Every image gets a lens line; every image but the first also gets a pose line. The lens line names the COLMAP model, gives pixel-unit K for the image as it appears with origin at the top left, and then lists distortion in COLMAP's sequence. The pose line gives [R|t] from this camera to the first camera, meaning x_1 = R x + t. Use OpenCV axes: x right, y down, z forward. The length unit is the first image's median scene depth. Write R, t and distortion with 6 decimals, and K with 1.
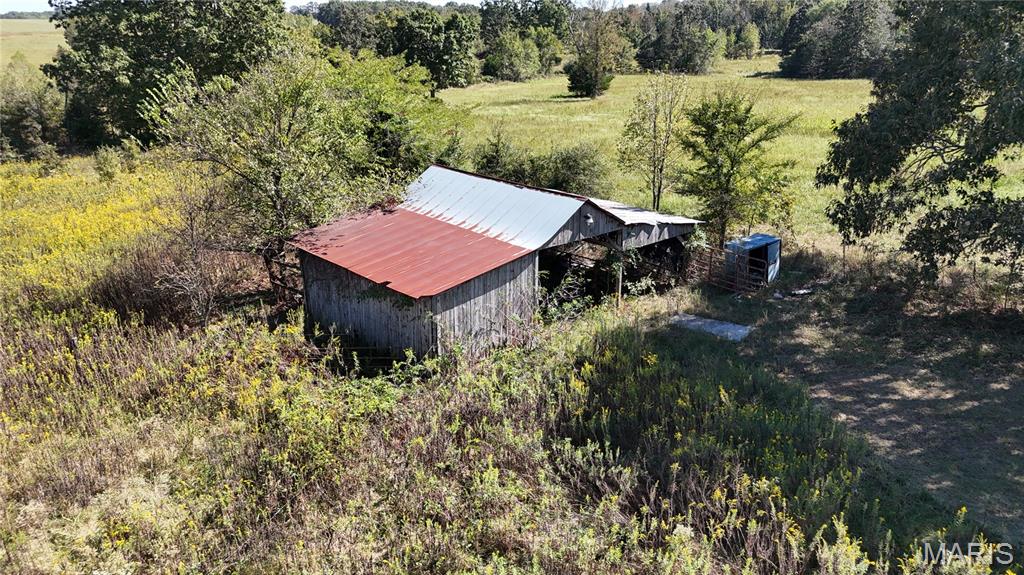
lens RADIAL K [[758.4, 0, 512.0], [0, 758.4, 287.5], [0, 0, 1]] dist [0.071030, -0.063078]
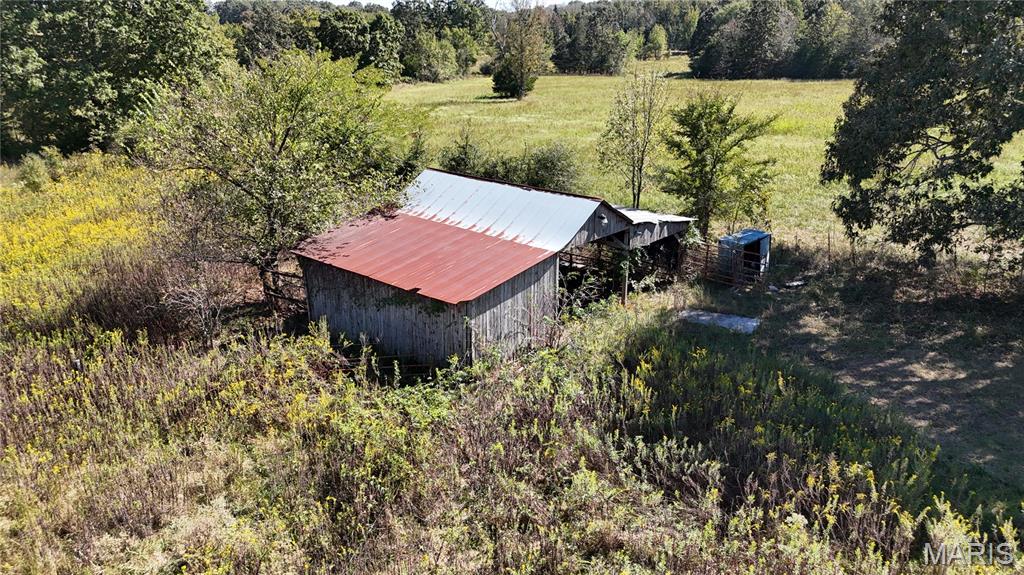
lens RADIAL K [[758.4, 0, 512.0], [0, 758.4, 287.5], [0, 0, 1]] dist [0.071030, -0.063078]
pose [[0.992598, -0.036333, 0.115882, -0.134368], [0.036404, 0.999336, 0.001505, -0.004913], [-0.115860, 0.002725, 0.993262, 0.005743]]
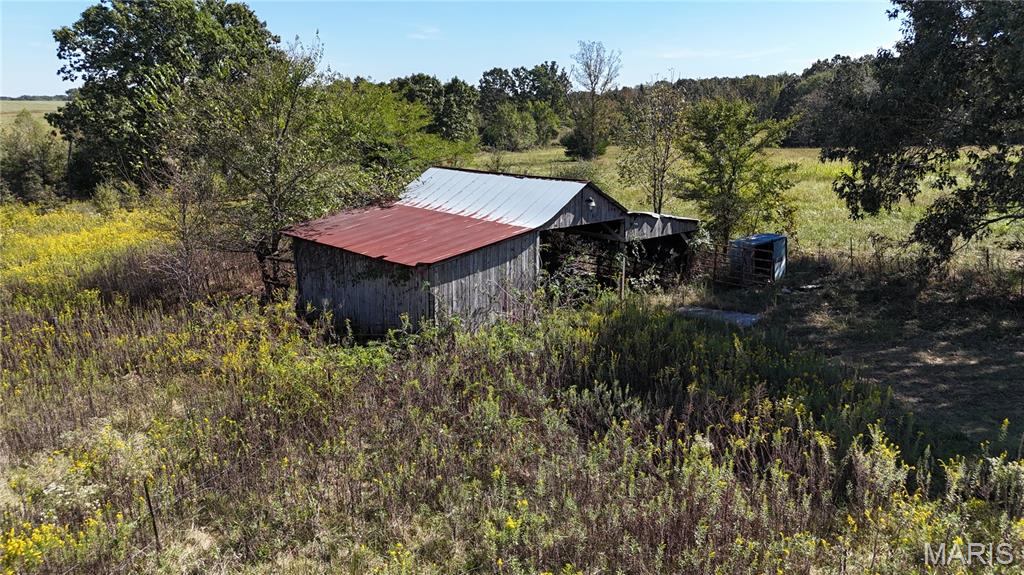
lens RADIAL K [[758.4, 0, 512.0], [0, 758.4, 287.5], [0, 0, 1]] dist [0.071030, -0.063078]
pose [[0.999989, 0.002885, 0.003767, -0.003694], [-0.002478, 0.994600, -0.103750, 0.114634], [-0.004046, 0.103739, 0.994596, 0.037371]]
